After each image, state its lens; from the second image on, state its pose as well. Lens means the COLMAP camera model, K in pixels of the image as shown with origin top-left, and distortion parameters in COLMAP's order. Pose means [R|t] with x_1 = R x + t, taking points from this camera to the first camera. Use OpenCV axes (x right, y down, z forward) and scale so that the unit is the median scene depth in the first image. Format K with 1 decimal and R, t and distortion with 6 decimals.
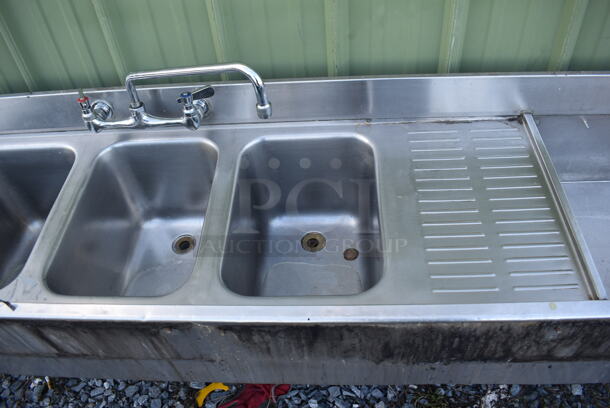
lens RADIAL K [[479.6, 0, 305.0], [0, 479.6, 204.0], [0, 0, 1]] dist [-0.066515, 0.011048]
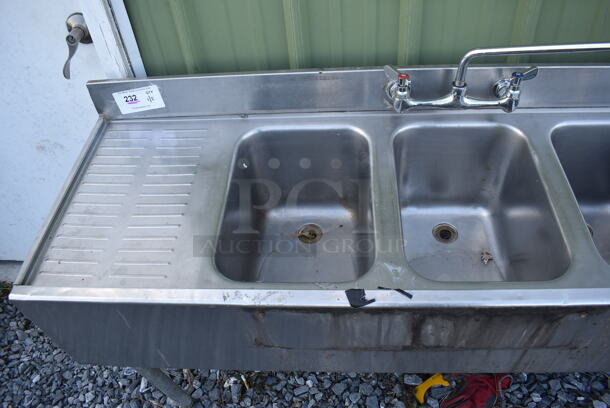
lens RADIAL K [[490.3, 0, 314.6], [0, 490.3, 196.0], [0, 0, 1]] dist [-0.070163, 0.009996]
pose [[0.999831, 0.007276, 0.016903, -0.443452], [-0.007250, 0.999972, -0.001603, 0.011266], [-0.016914, 0.001480, 0.999856, 0.024298]]
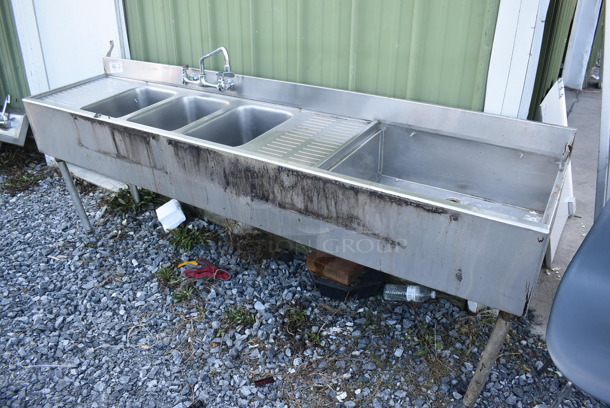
lens RADIAL K [[490.3, 0, 314.6], [0, 490.3, 196.0], [0, 0, 1]] dist [-0.070163, 0.009996]
pose [[0.866955, 0.285351, -0.408611, 0.757543], [-0.397212, 0.890798, -0.220685, 0.377650], [0.301017, 0.353629, 0.885627, -0.392445]]
